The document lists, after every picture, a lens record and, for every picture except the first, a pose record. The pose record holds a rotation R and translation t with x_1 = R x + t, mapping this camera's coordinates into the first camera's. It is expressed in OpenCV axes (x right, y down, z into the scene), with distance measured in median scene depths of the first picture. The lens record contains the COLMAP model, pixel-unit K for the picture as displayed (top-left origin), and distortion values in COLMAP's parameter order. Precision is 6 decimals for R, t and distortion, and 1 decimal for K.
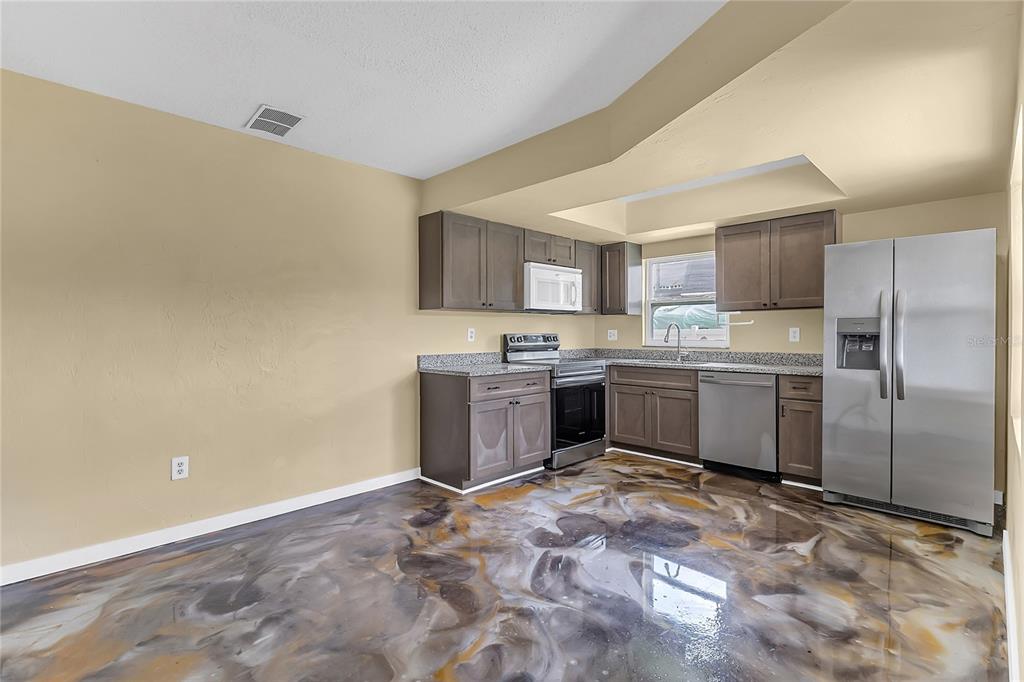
lens RADIAL K [[481.4, 0, 521.2], [0, 481.4, 338.6], [0, 0, 1]] dist [0.001598, -0.004967]
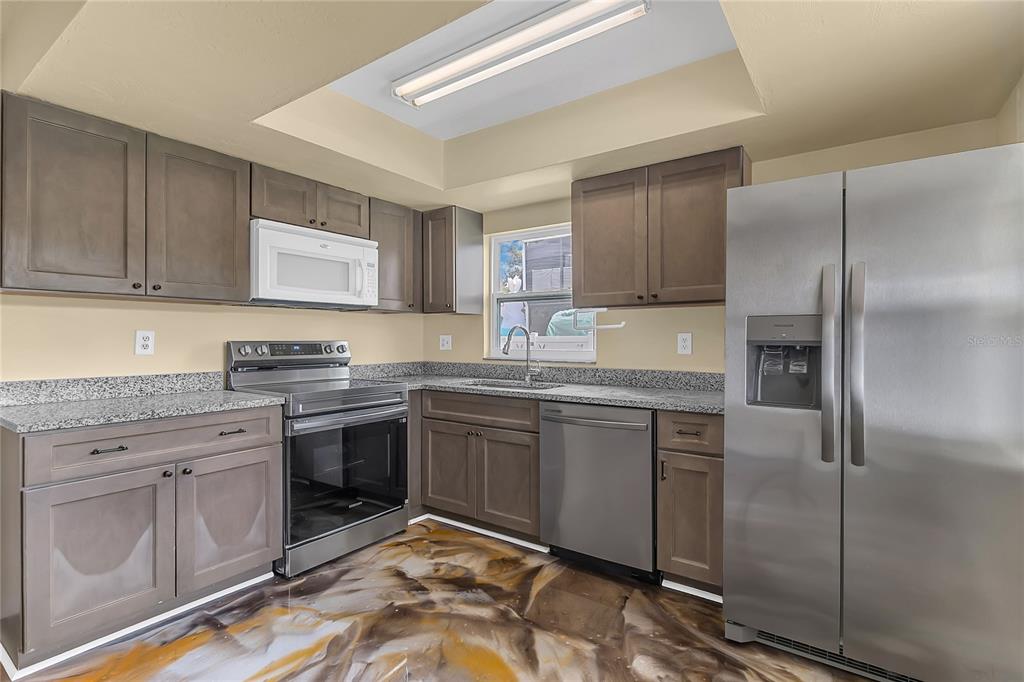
lens RADIAL K [[481.4, 0, 505.7], [0, 481.4, 340.9], [0, 0, 1]] dist [0.001598, -0.004967]
pose [[0.990838, 0.003590, 0.135004, 0.246383], [-0.002392, 0.999956, -0.009035, -0.006053], [-0.135031, 0.008629, 0.990804, 0.394873]]
